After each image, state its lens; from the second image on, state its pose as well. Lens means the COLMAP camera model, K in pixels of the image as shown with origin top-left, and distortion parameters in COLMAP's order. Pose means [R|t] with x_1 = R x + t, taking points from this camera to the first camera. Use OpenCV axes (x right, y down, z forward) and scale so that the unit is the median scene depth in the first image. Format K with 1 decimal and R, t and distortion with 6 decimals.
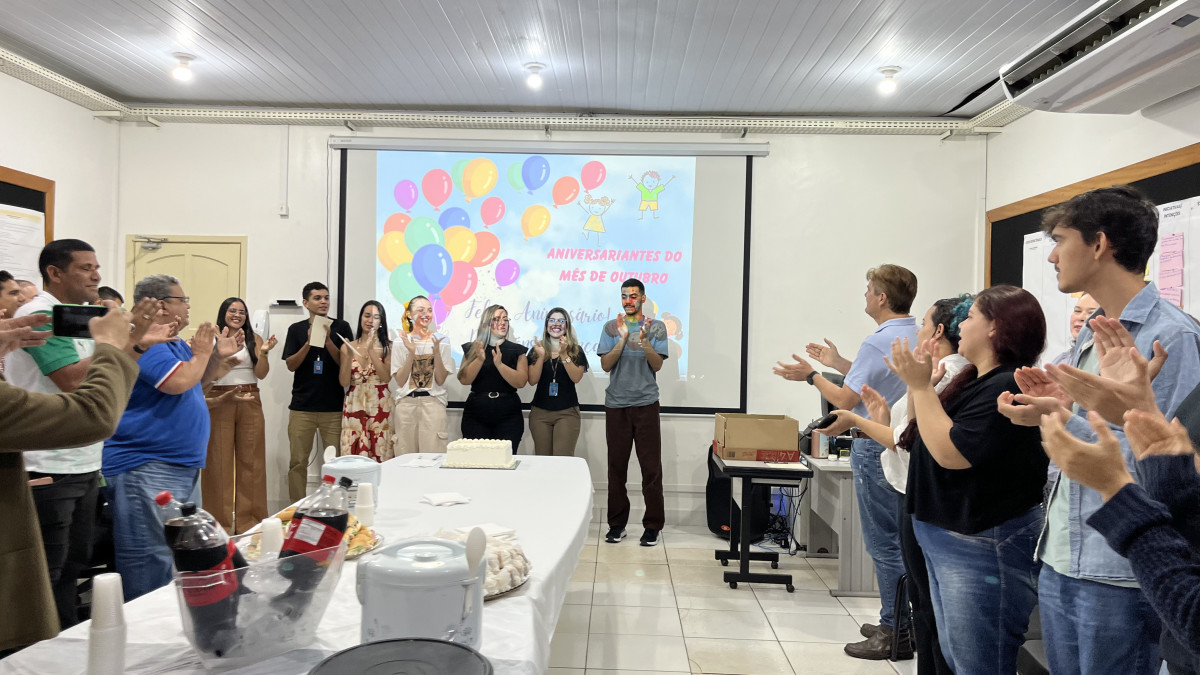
lens RADIAL K [[915.7, 0, 584.8], [0, 915.7, 332.4], [0, 0, 1]] dist [0.065397, -0.084807]
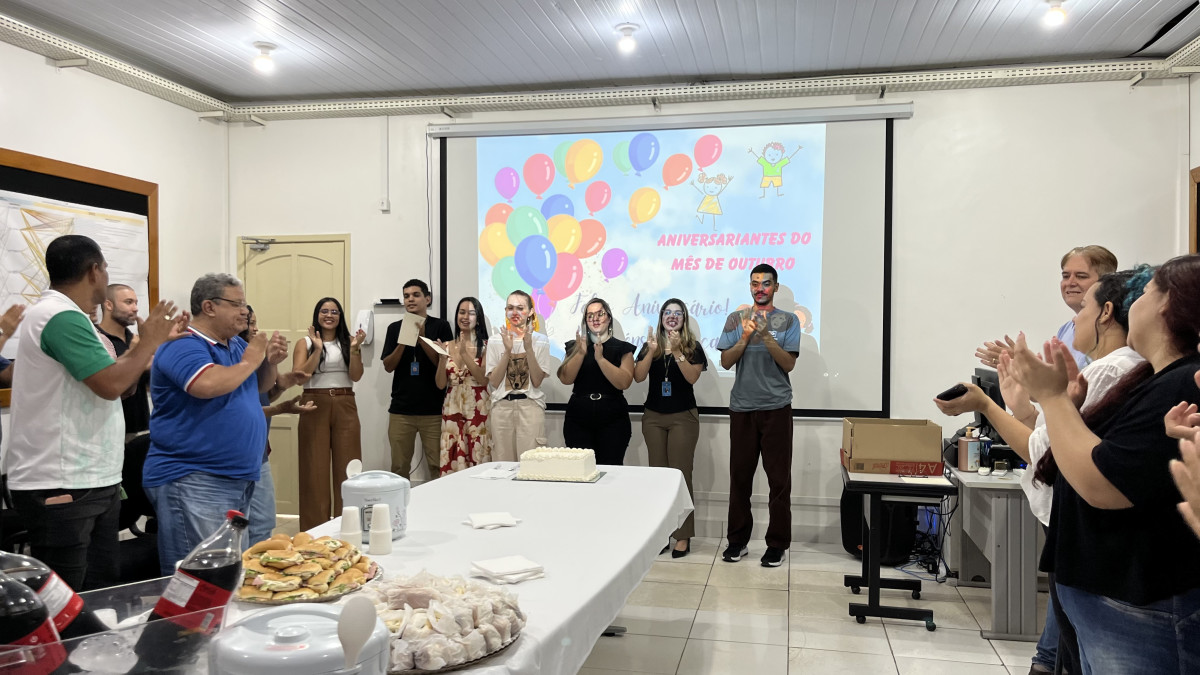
lens RADIAL K [[915.7, 0, 591.0], [0, 915.7, 349.3], [0, 0, 1]] dist [0.065397, -0.084807]
pose [[0.984013, -0.013858, -0.177557, 0.054278], [0.017726, 0.999638, 0.020216, 0.002123], [0.177213, -0.023041, 0.983903, 0.092287]]
